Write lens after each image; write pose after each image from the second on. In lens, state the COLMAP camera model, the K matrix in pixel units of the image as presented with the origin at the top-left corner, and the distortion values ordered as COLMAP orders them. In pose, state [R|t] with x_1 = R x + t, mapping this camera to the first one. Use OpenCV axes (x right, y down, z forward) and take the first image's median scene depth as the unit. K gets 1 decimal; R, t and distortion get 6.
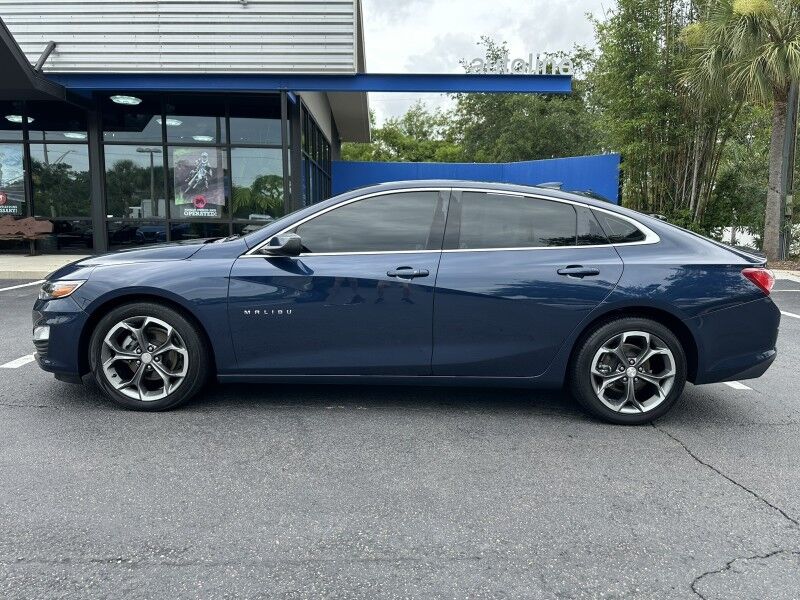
lens RADIAL K [[565.8, 0, 392.8], [0, 565.8, 305.9], [0, 0, 1]] dist [0.023119, -0.038132]
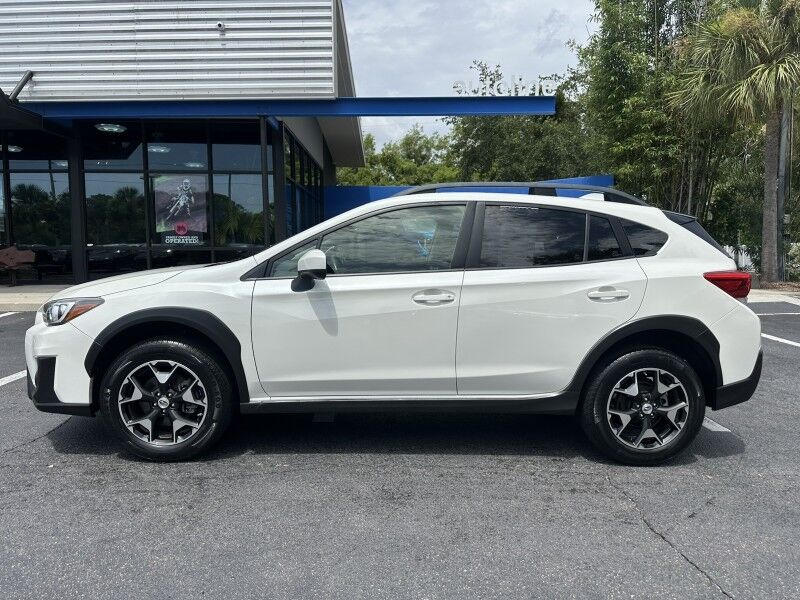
lens RADIAL K [[565.8, 0, 396.6], [0, 565.8, 302.1], [0, 0, 1]] dist [0.023119, -0.038132]
pose [[0.999905, -0.012077, -0.006619, 0.037456], [0.011764, 0.998892, -0.045571, -0.008345], [0.007162, 0.045489, 0.998939, 0.028148]]
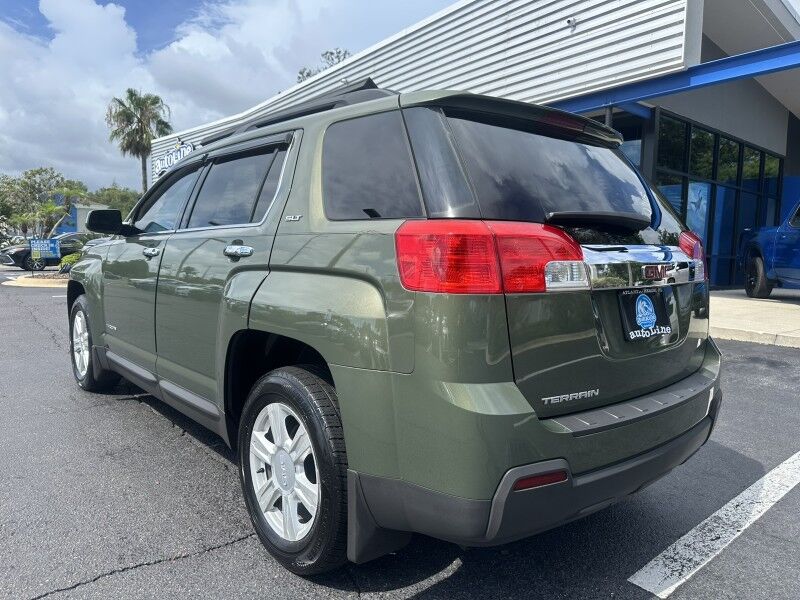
lens RADIAL K [[565.8, 0, 398.9], [0, 565.8, 303.7], [0, 0, 1]] dist [0.023119, -0.038132]
pose [[0.620955, 0.067601, -0.780925, 0.284842], [-0.121415, 0.992545, -0.010624, -0.016993], [0.774385, 0.101413, 0.624534, 0.186120]]
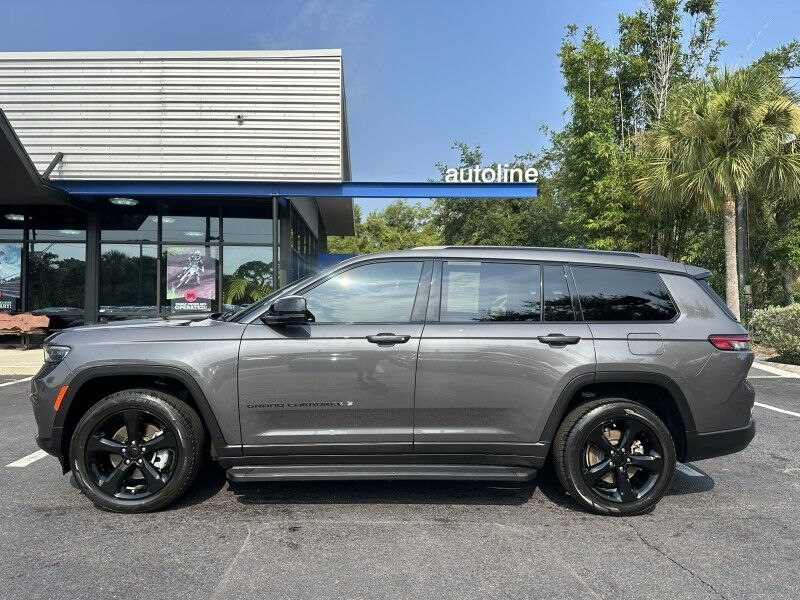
lens RADIAL K [[565.8, 0, 394.8], [0, 565.8, 301.8], [0, 0, 1]] dist [0.023119, -0.038132]
pose [[0.999455, -0.006518, 0.032347, 0.000880], [0.011452, 0.987880, -0.154799, -0.007796], [-0.030946, 0.155085, 0.987416, -0.040118]]
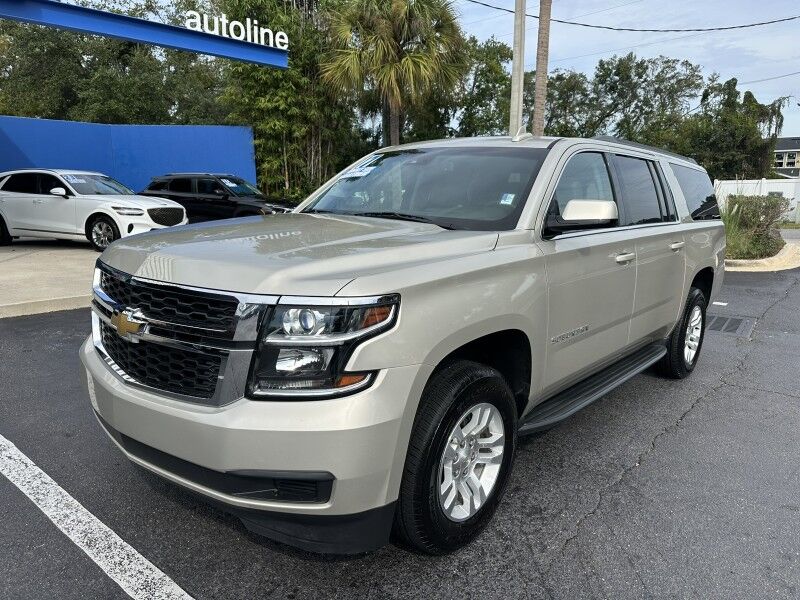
lens RADIAL K [[565.8, 0, 395.1], [0, 565.8, 313.0], [0, 0, 1]] dist [0.023119, -0.038132]
pose [[0.667122, -0.160925, 0.727359, -0.286606], [0.102593, 0.986932, 0.124258, -0.059244], [-0.737850, -0.008273, 0.674914, 0.181924]]
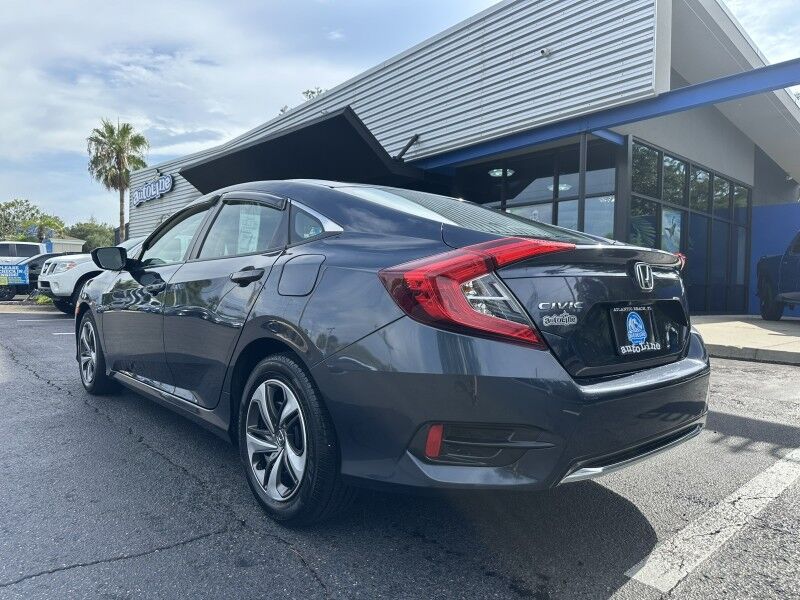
lens RADIAL K [[565.8, 0, 400.0], [0, 565.8, 298.7], [0, 0, 1]] dist [0.023119, -0.038132]
pose [[0.649388, 0.009786, -0.760395, 0.277462], [-0.116130, 0.989465, -0.086442, 0.000317], [0.751538, 0.144439, 0.643683, 0.197644]]
